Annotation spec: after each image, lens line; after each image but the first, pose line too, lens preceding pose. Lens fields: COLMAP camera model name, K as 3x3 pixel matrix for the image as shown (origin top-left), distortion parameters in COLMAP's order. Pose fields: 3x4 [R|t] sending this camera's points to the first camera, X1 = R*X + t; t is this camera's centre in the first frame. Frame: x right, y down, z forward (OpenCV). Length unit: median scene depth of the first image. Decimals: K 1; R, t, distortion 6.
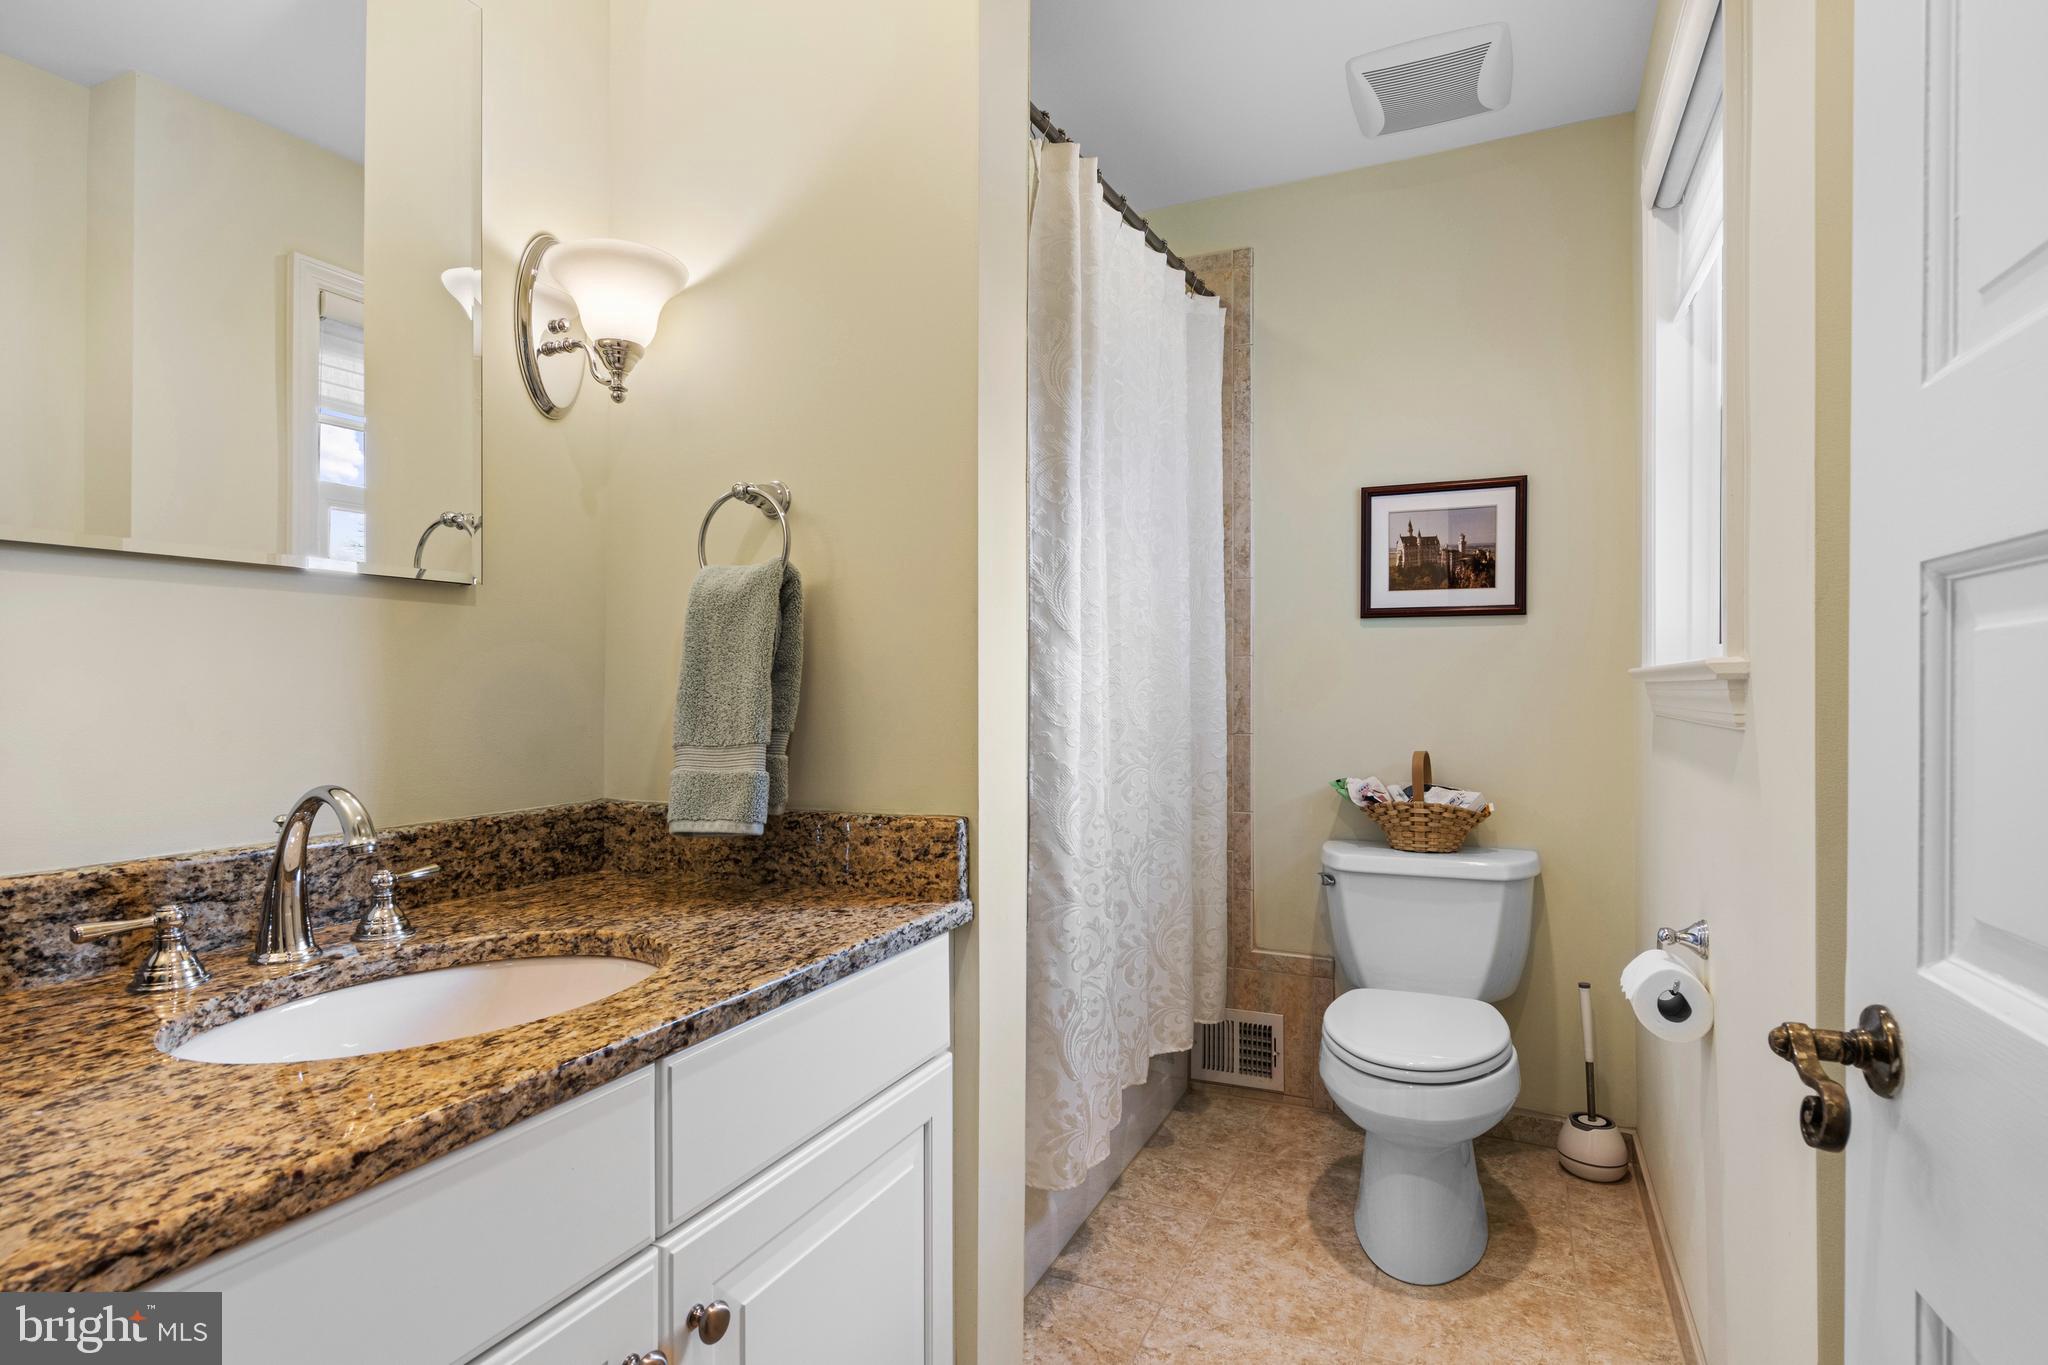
lens RADIAL K [[1050.1, 0, 1021.8], [0, 1050.1, 680.3], [0, 0, 1]] dist [0.011192, -0.004125]
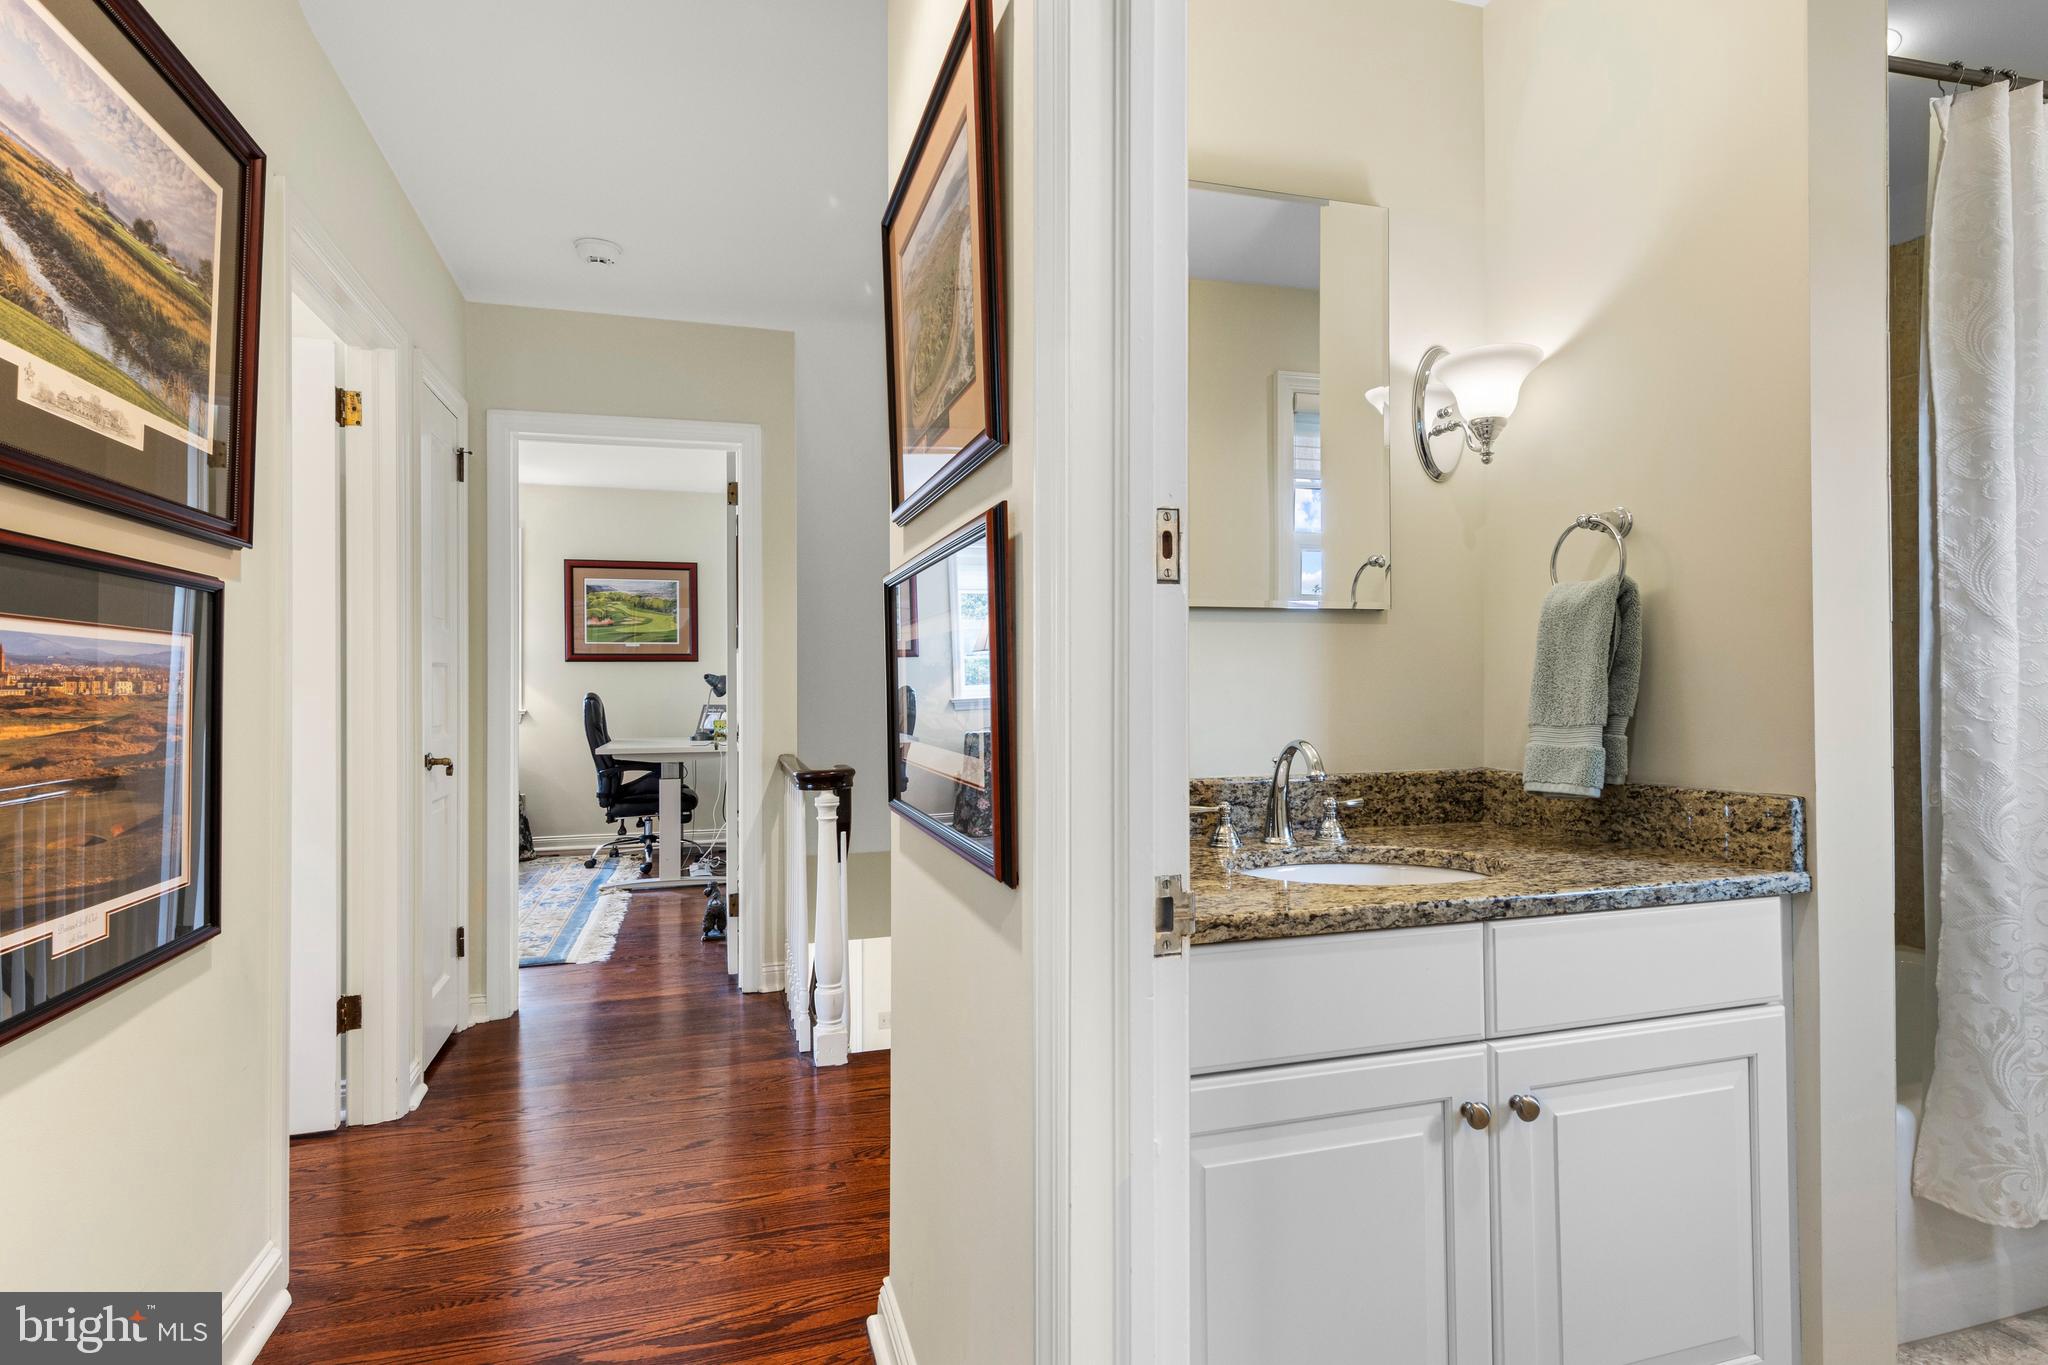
lens RADIAL K [[1050.1, 0, 1027.7], [0, 1050.1, 674.9], [0, 0, 1]] dist [0.011192, -0.004125]
pose [[0.668025, -0.011392, -0.744051, 0.221728], [0.008305, 0.999935, -0.007854, 0.005304], [0.744092, -0.000932, 0.668076, -0.324622]]
